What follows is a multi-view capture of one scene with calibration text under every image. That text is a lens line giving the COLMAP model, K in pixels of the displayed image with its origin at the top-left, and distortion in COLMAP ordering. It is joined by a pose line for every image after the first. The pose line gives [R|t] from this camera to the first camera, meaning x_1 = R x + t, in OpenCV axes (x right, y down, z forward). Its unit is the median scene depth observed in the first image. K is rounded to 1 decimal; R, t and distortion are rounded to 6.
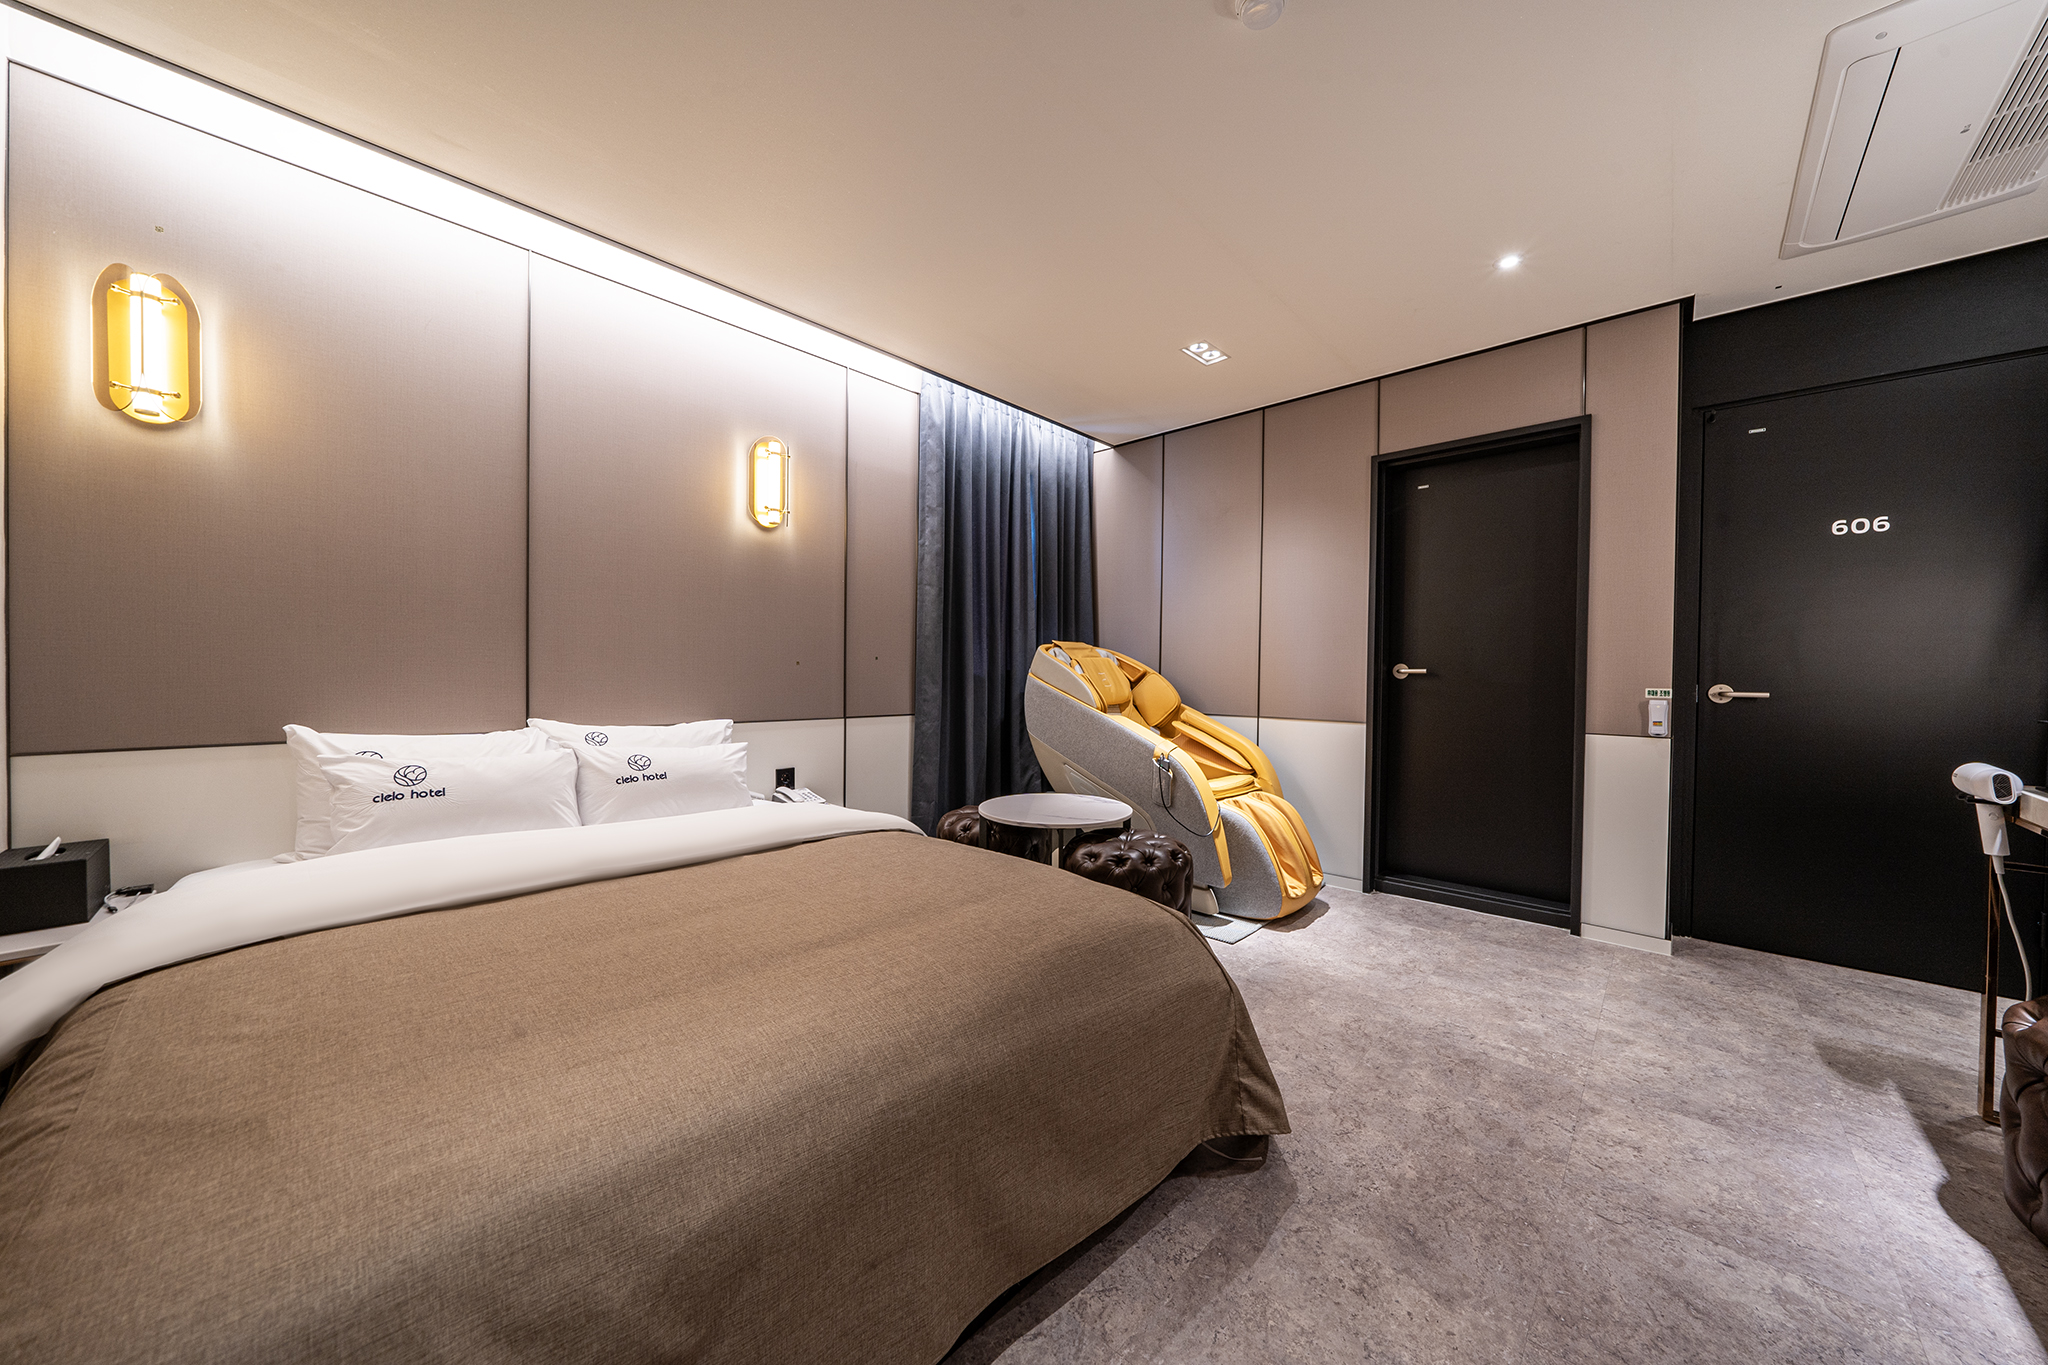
lens RADIAL K [[721.7, 0, 1028.2], [0, 721.7, 679.9], [0, 0, 1]] dist [-0.001756, -0.000038]
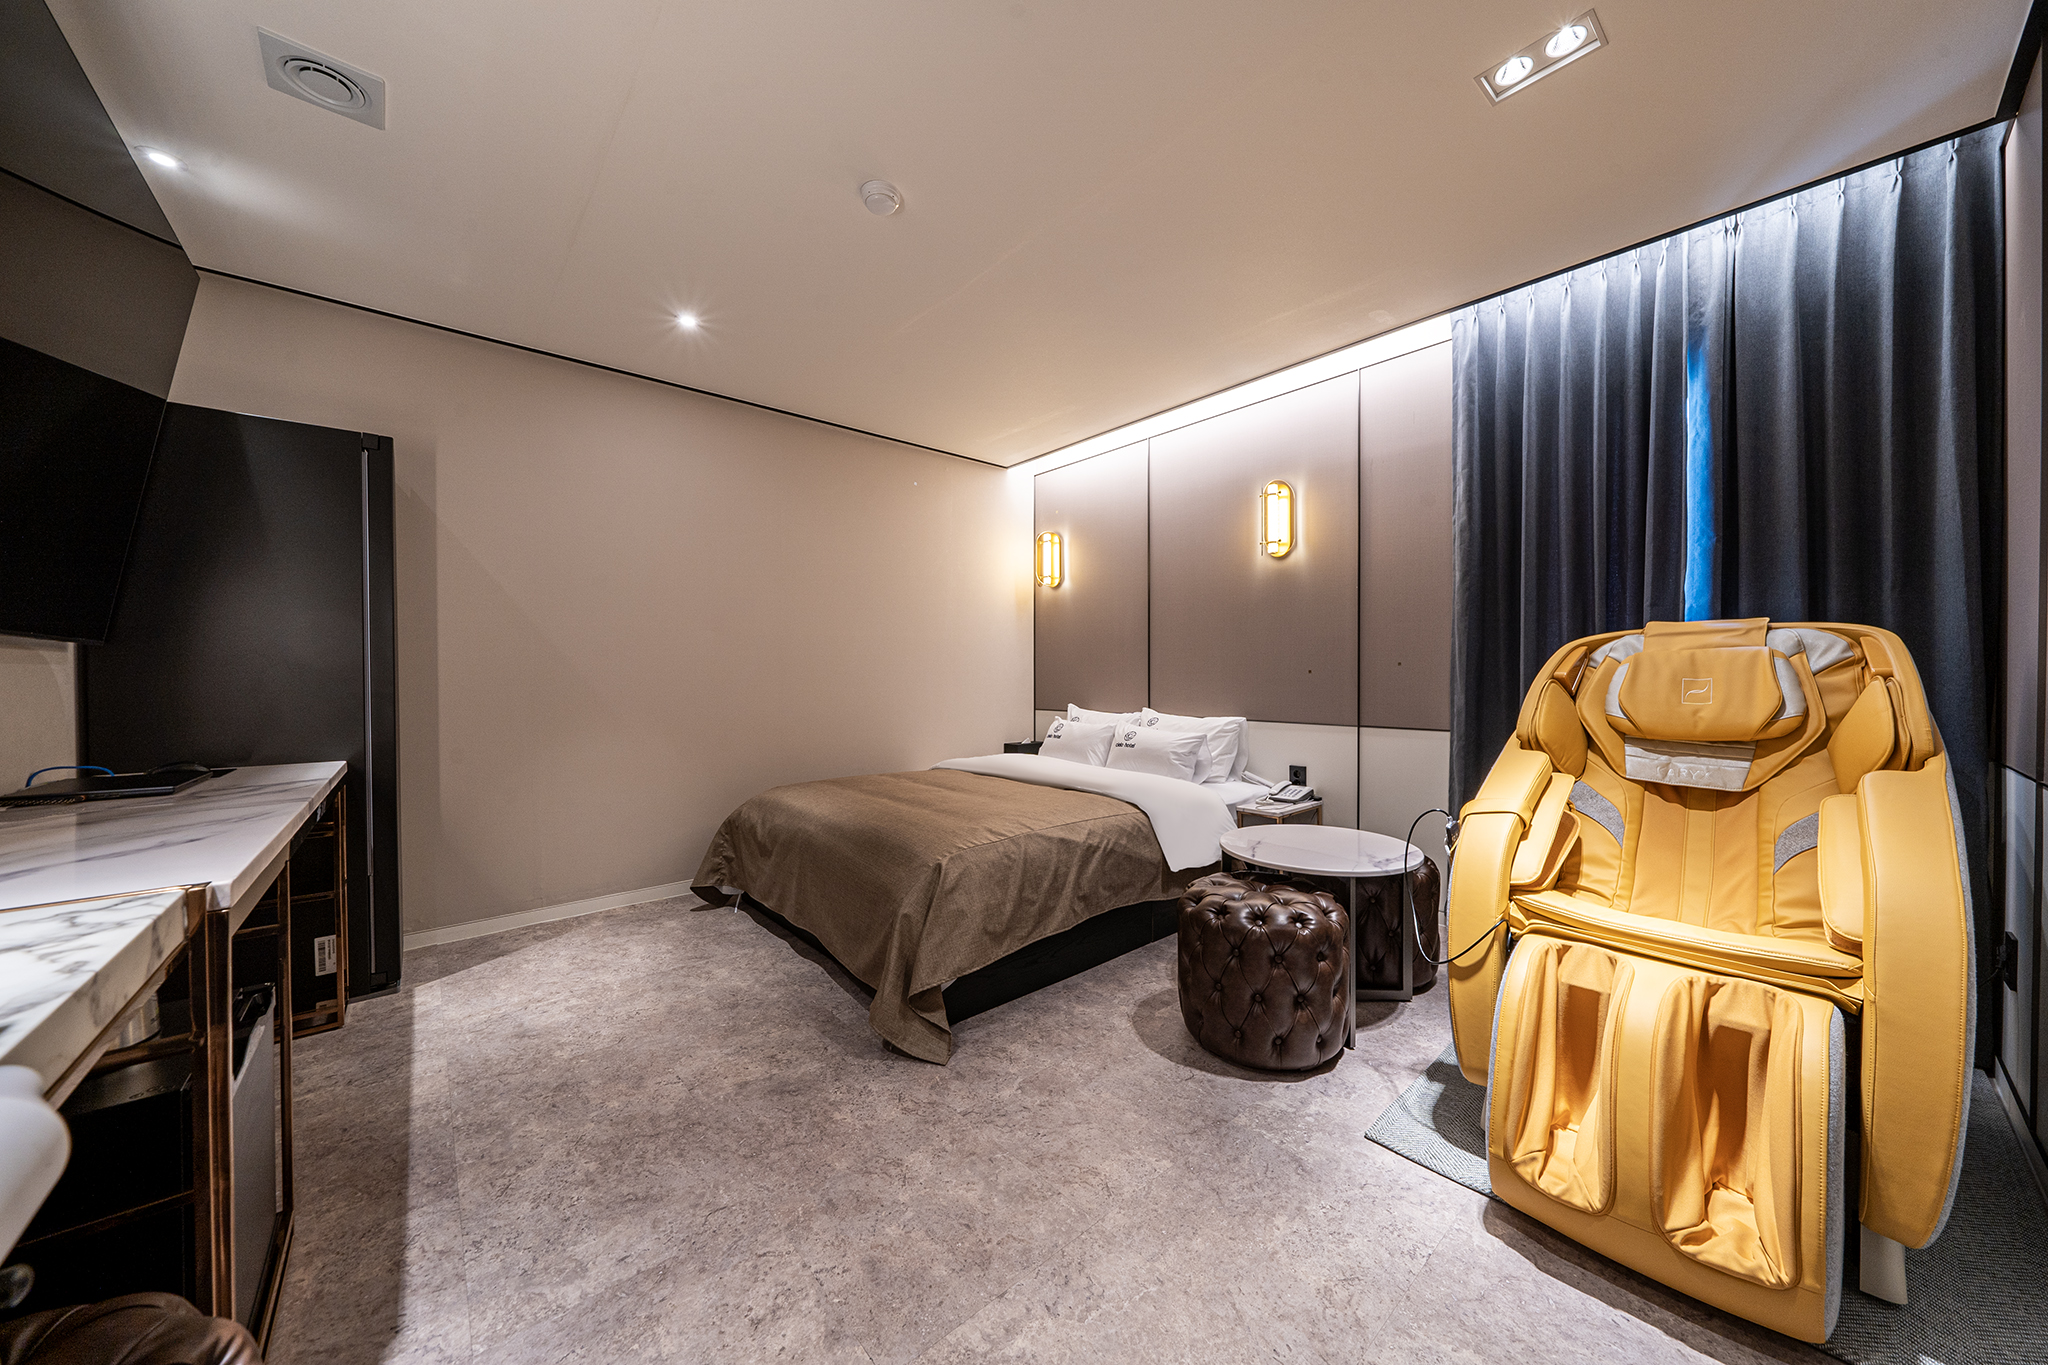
lens RADIAL K [[704.9, 0, 1028.7], [0, 704.9, 684.1], [0, 0, 1]] dist [-0.001764, -0.000144]
pose [[-0.118777, 0.003488, -0.992915, 1.282718], [-0.007692, 0.999961, 0.004433, -0.009684], [0.992891, 0.008164, -0.118745, 1.139981]]
